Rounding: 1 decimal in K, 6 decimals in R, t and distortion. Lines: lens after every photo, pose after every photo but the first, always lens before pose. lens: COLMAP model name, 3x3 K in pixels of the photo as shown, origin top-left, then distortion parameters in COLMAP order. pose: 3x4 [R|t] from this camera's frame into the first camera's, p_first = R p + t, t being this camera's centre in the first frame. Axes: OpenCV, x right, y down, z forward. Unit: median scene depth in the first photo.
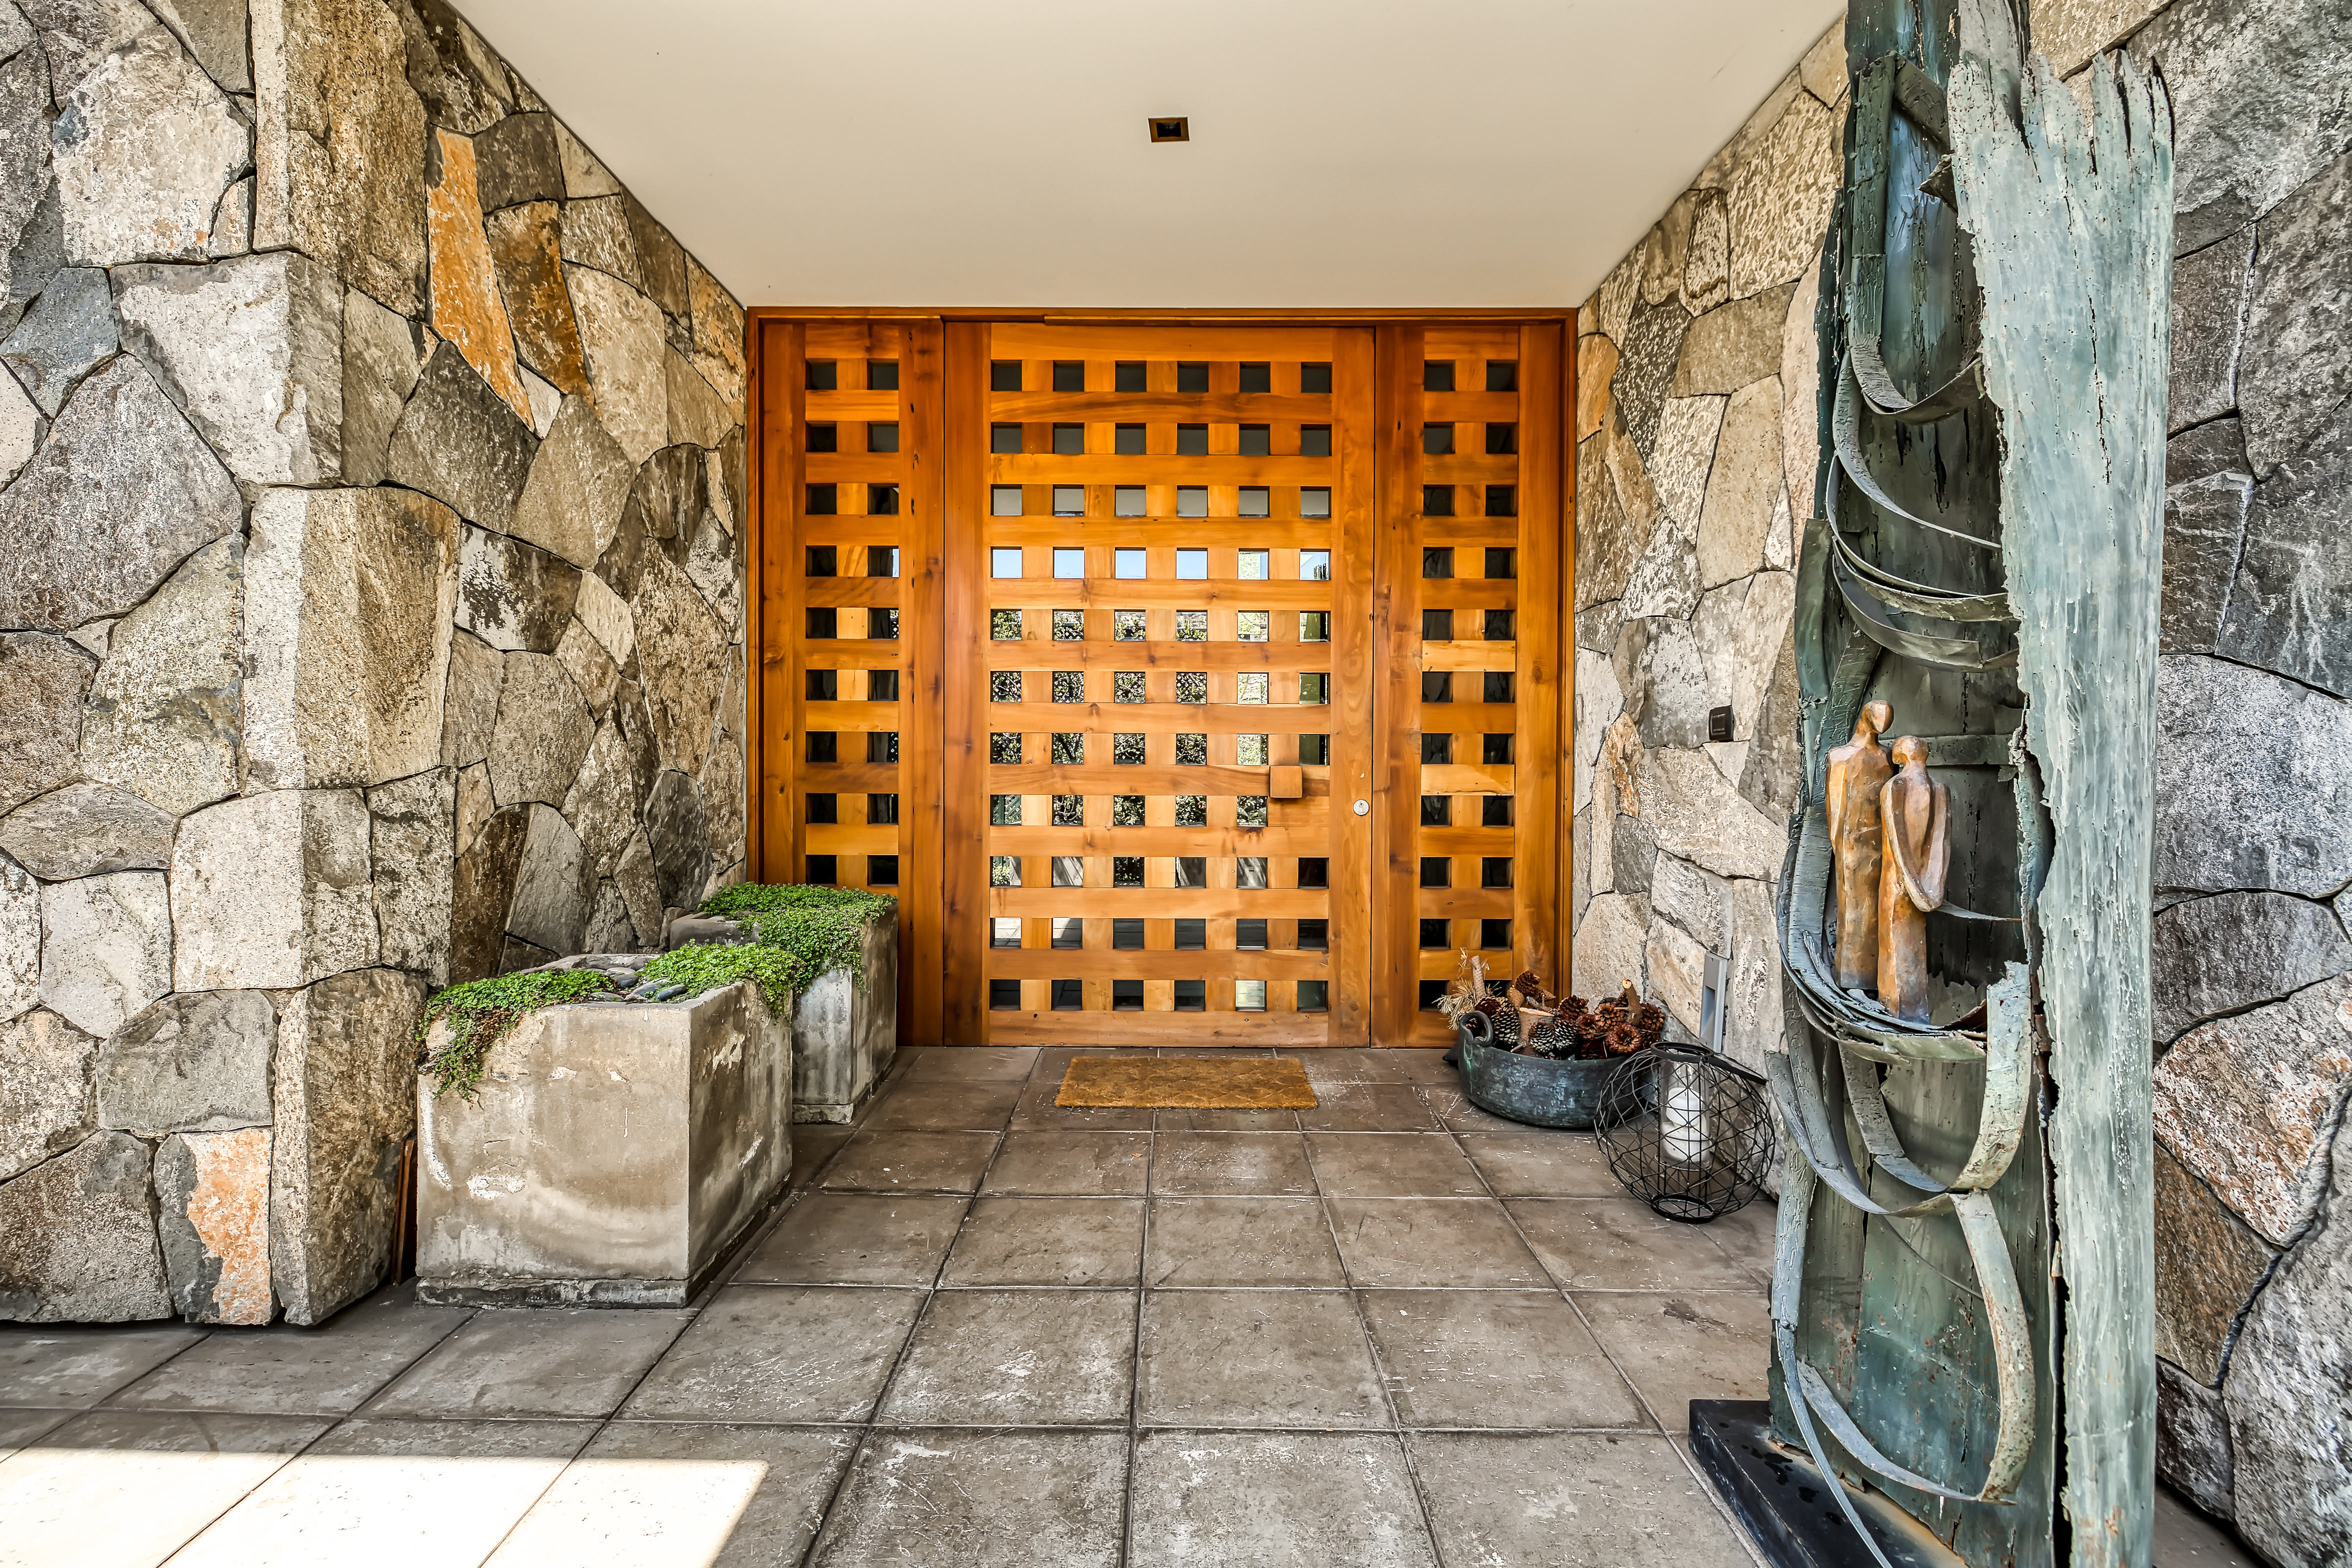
lens RADIAL K [[999.4, 0, 1173.0], [0, 999.4, 778.3], [0, 0, 1]] dist [-0.001794, -0.000643]
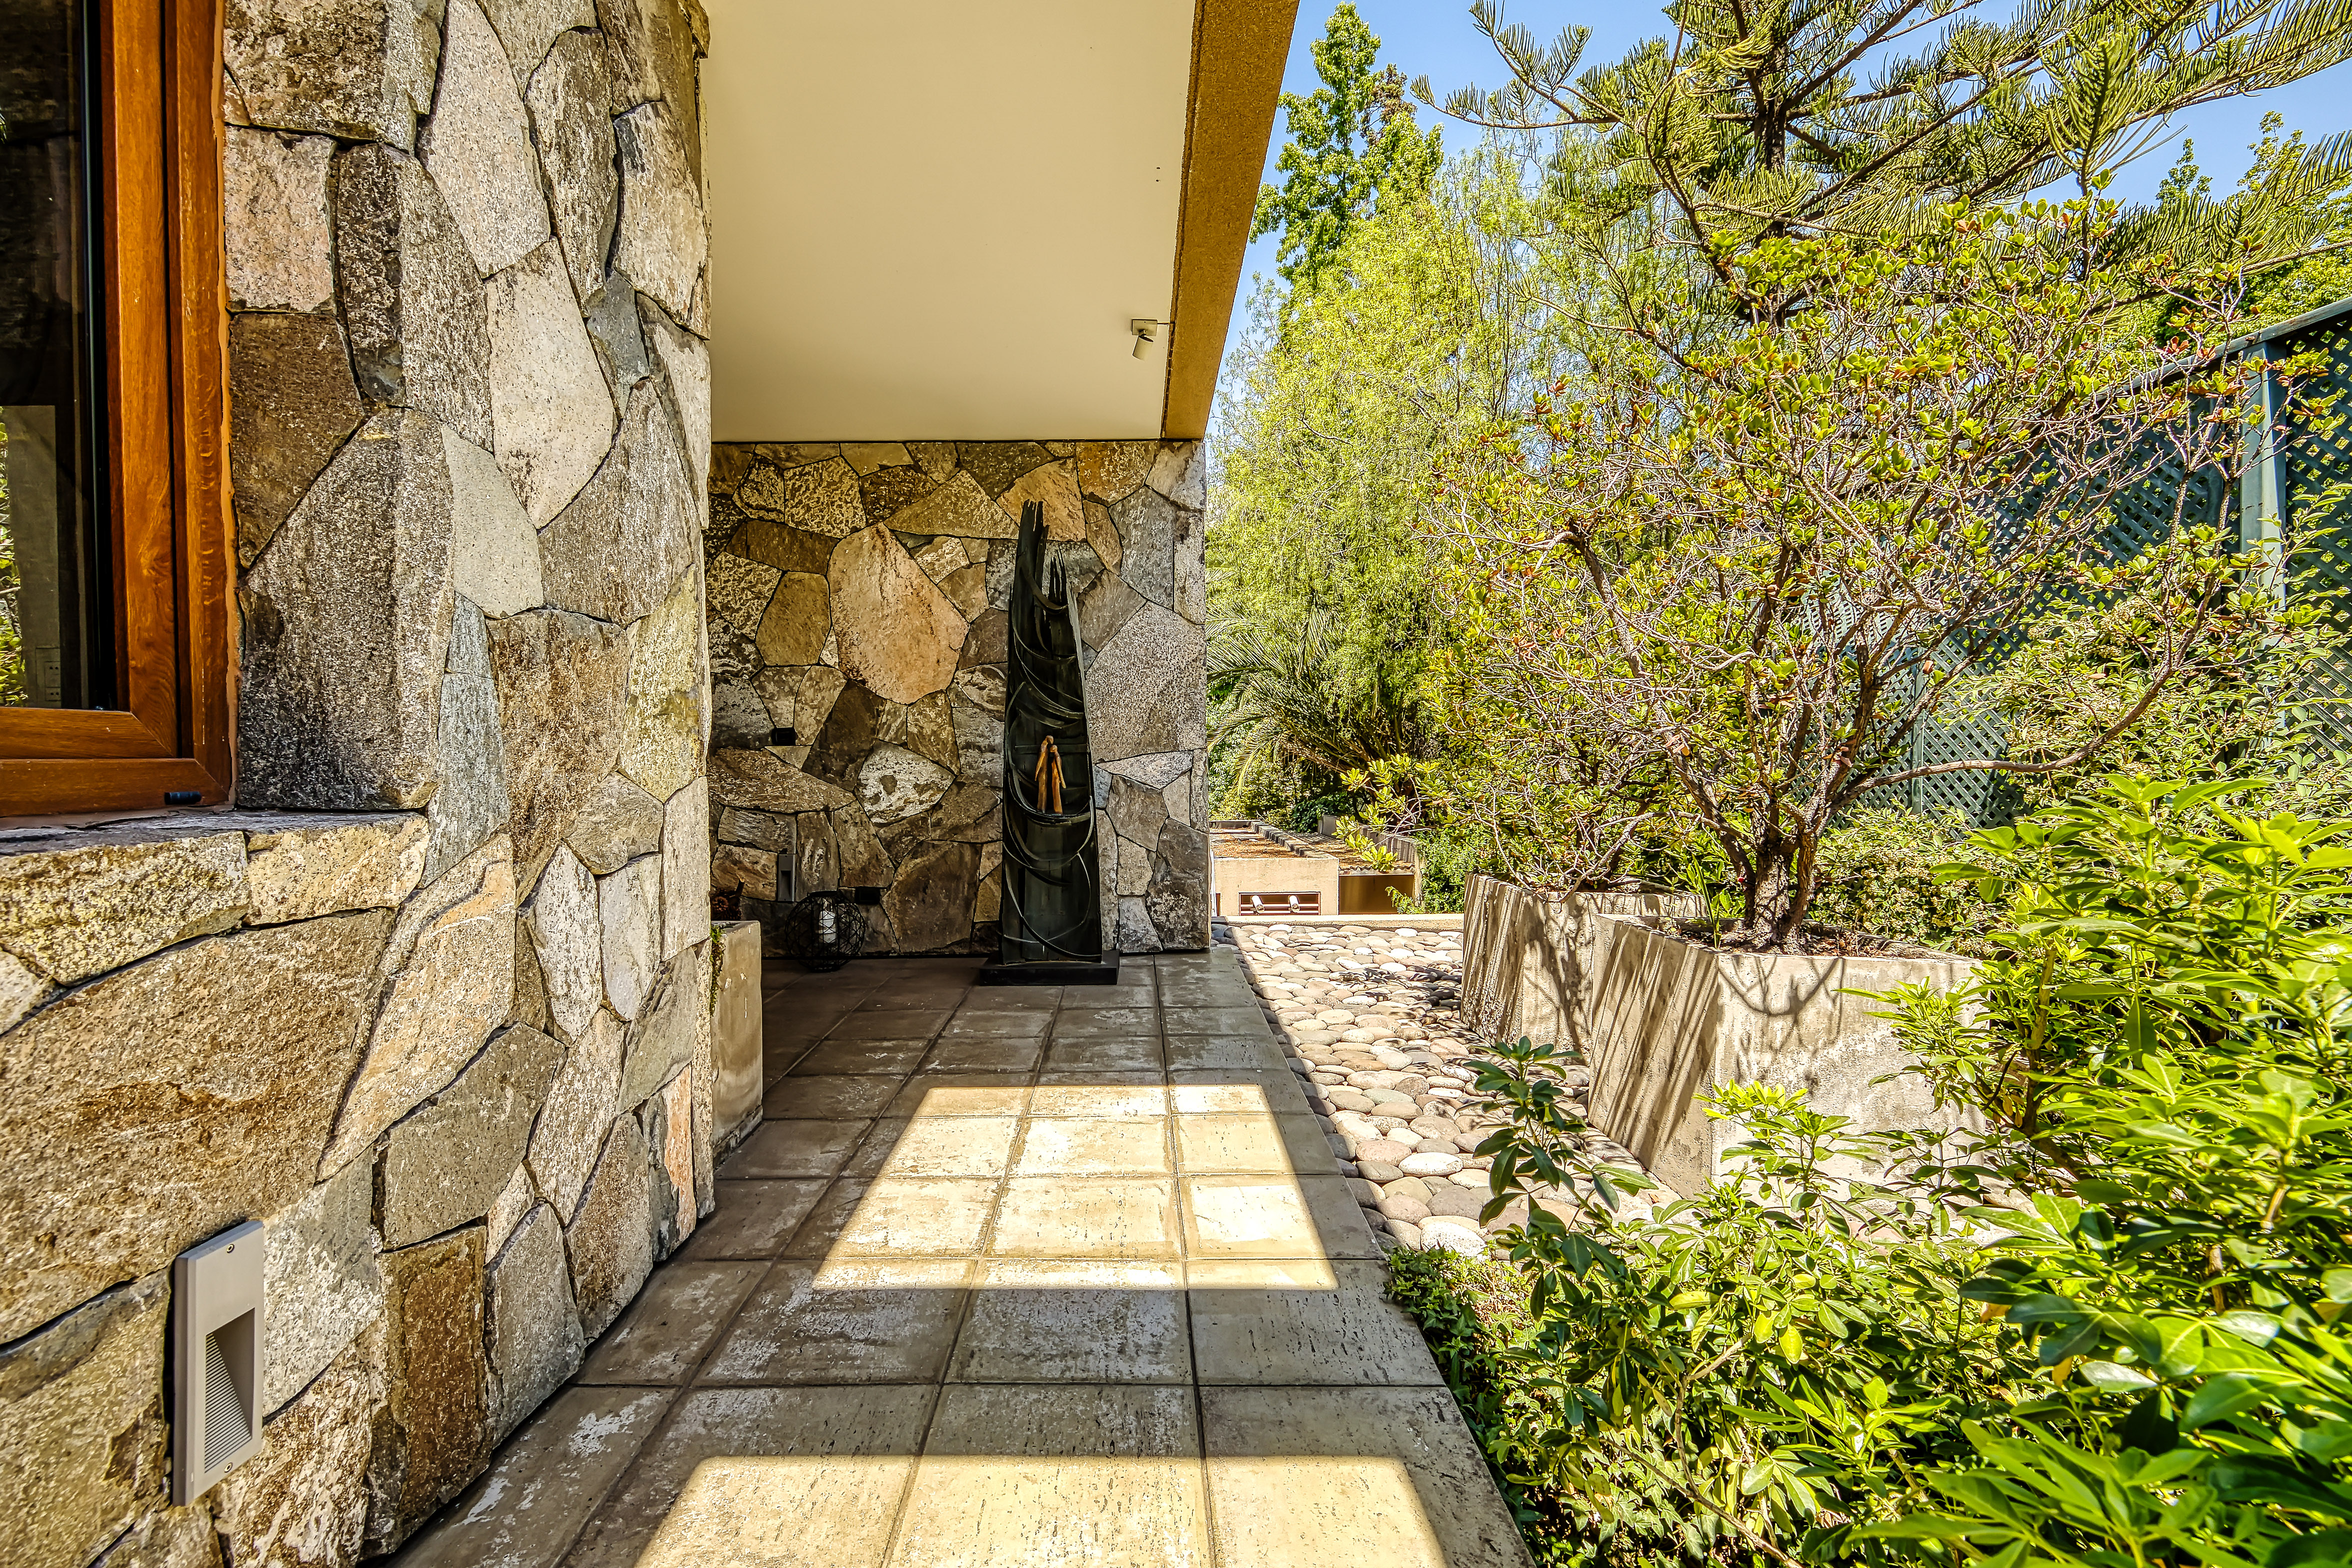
lens RADIAL K [[999.4, 0, 1168.4], [0, 999.4, 773.5], [0, 0, 1]] dist [-0.001794, -0.000643]
pose [[-0.043646, -0.018516, 0.998875, -2.147785], [0.023425, 0.999534, 0.019552, -0.003222], [-0.998772, 0.024252, -0.043192, 0.485129]]
